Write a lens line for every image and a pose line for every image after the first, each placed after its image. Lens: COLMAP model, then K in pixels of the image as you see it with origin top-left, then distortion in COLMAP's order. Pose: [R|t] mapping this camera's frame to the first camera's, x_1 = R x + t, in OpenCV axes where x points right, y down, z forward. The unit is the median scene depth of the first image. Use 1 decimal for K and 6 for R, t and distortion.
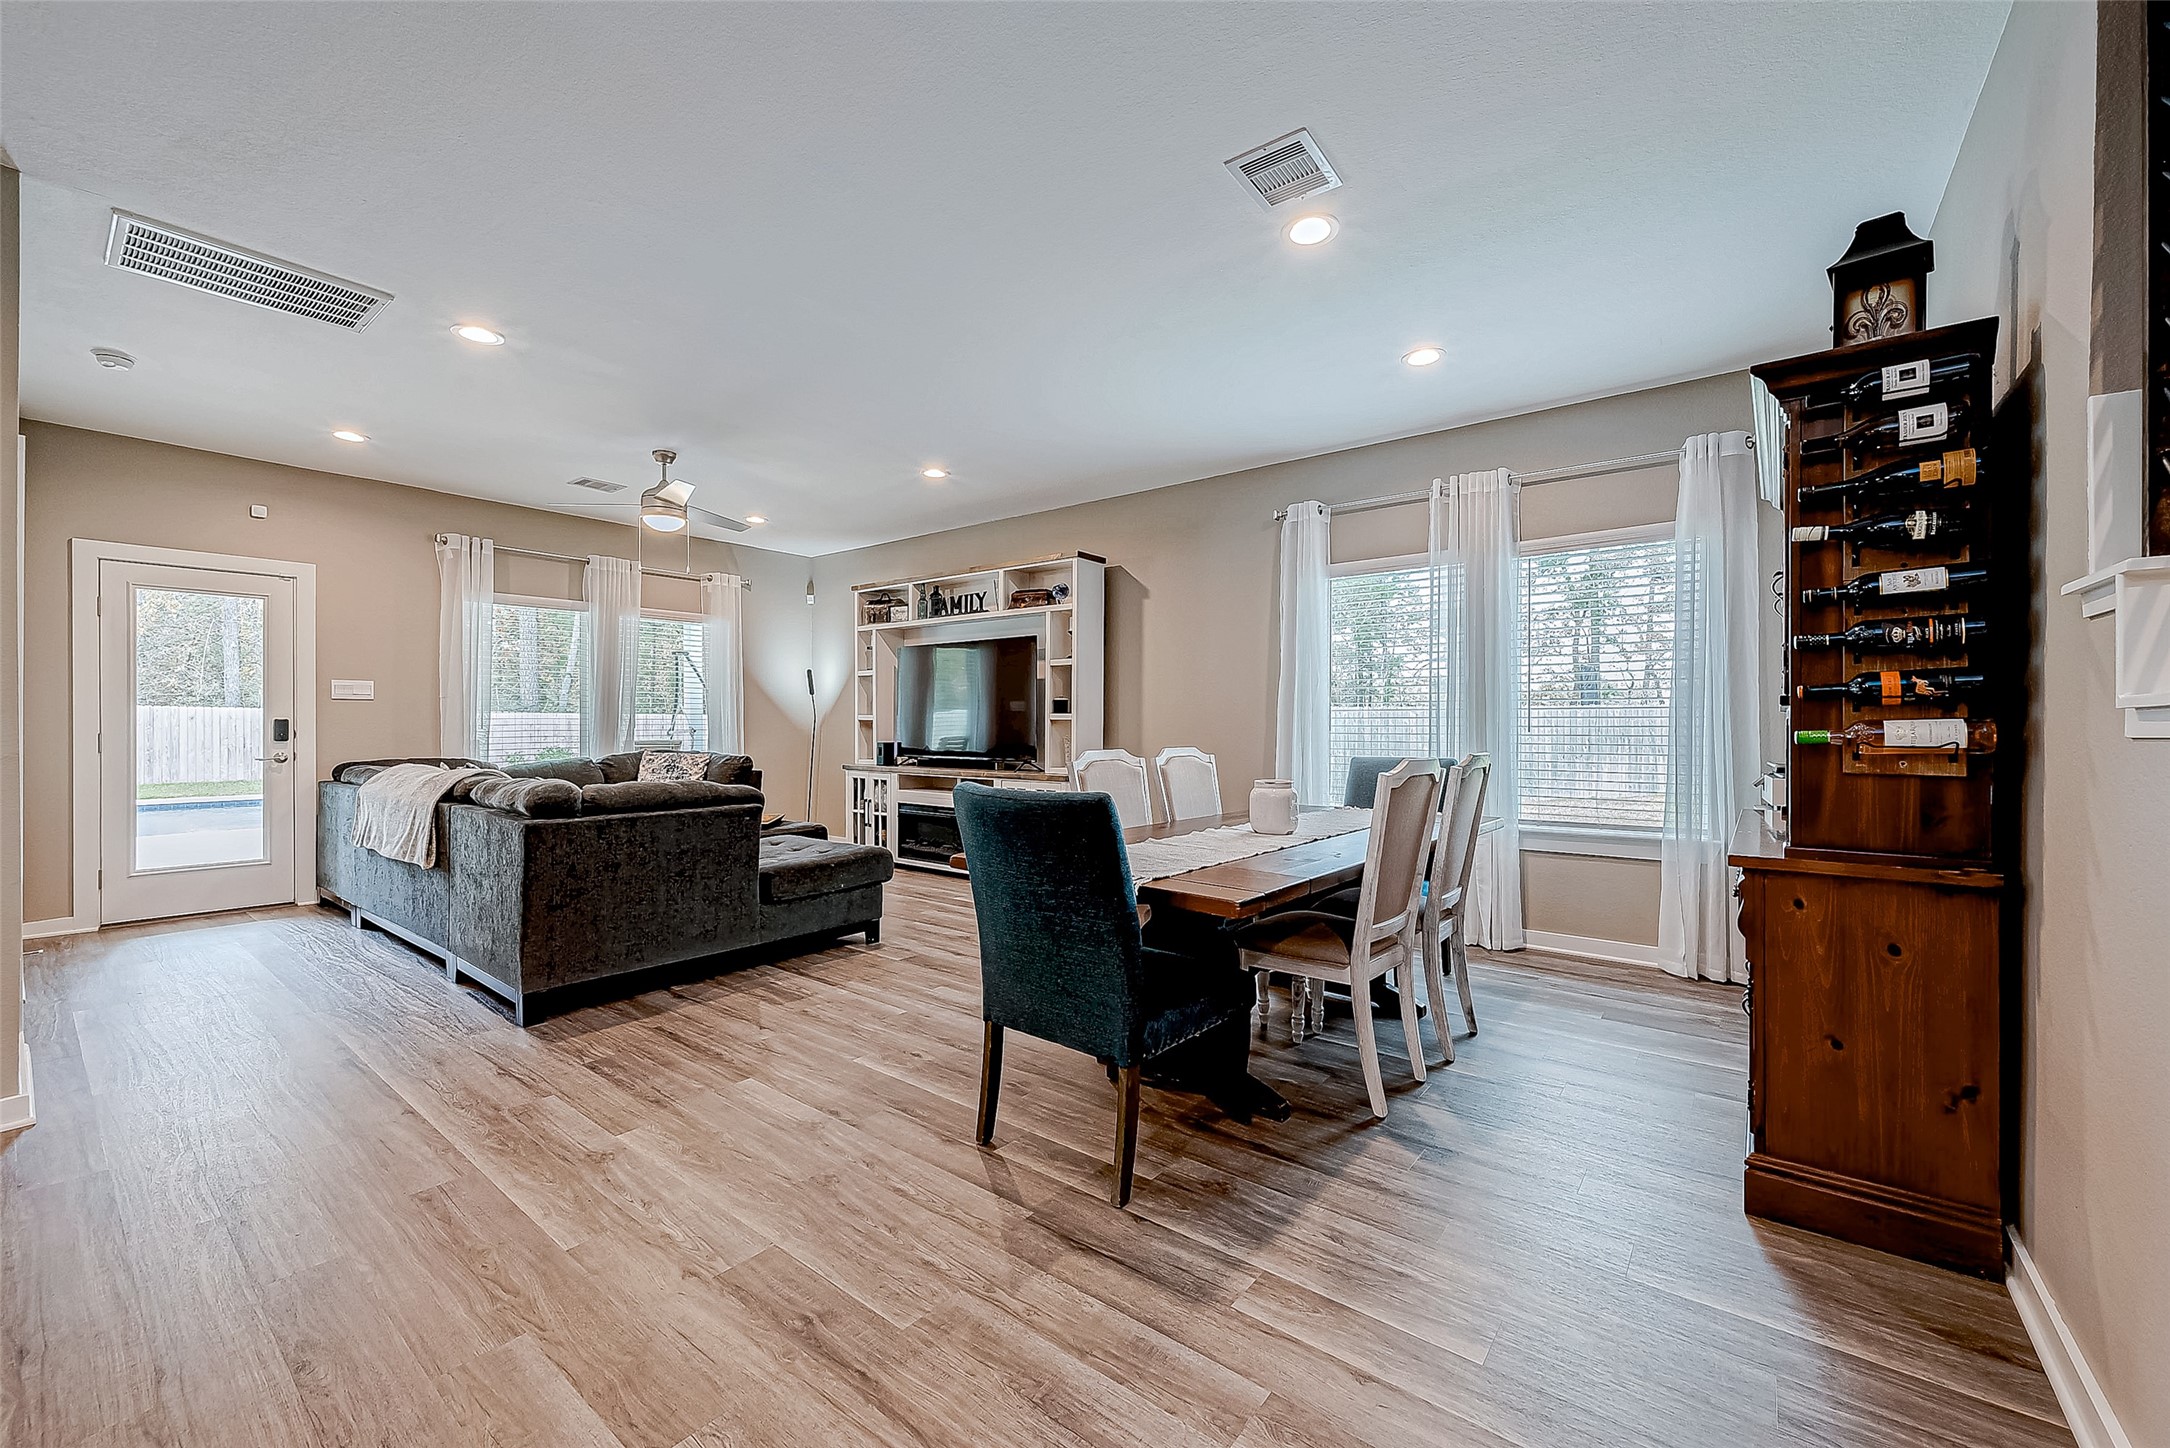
lens RADIAL K [[859.7, 0, 1084.5], [0, 859.7, 726.5], [0, 0, 1]] dist [-0.000962, 0.000269]
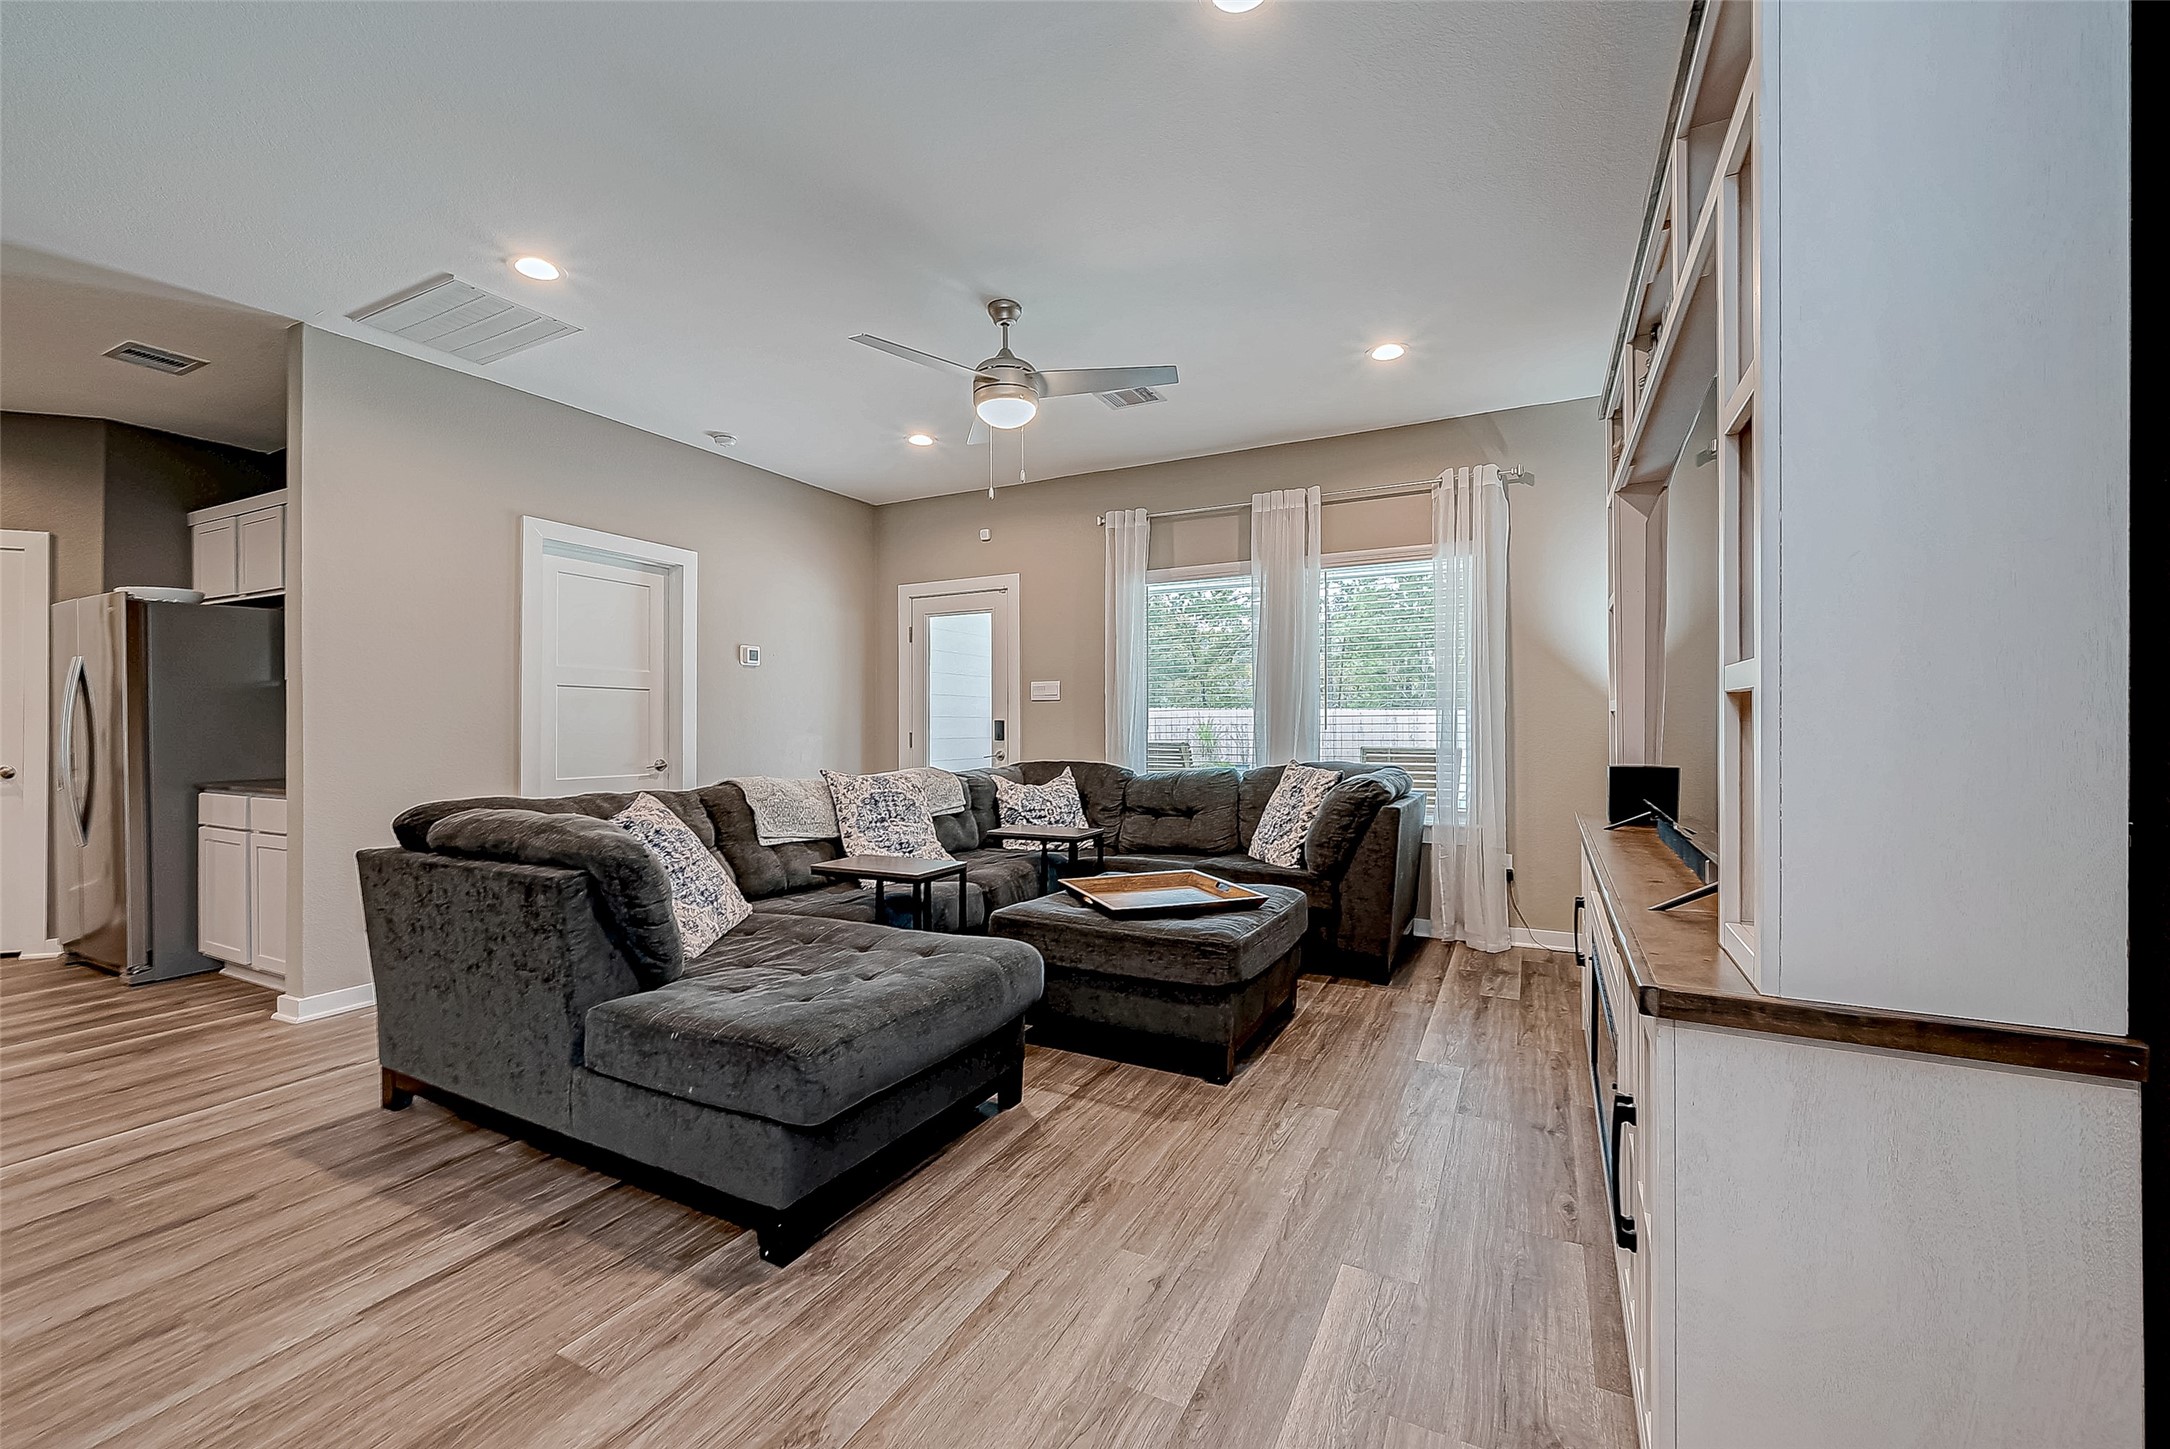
lens RADIAL K [[859.7, 0, 1088.2], [0, 859.7, 720.6], [0, 0, 1]] dist [-0.000962, 0.000269]
pose [[0.182338, 0.000529, -0.983236, 0.178123], [0.001412, 0.999999, 0.000800, -0.009492], [0.983235, -0.001535, 0.182337, 1.013729]]
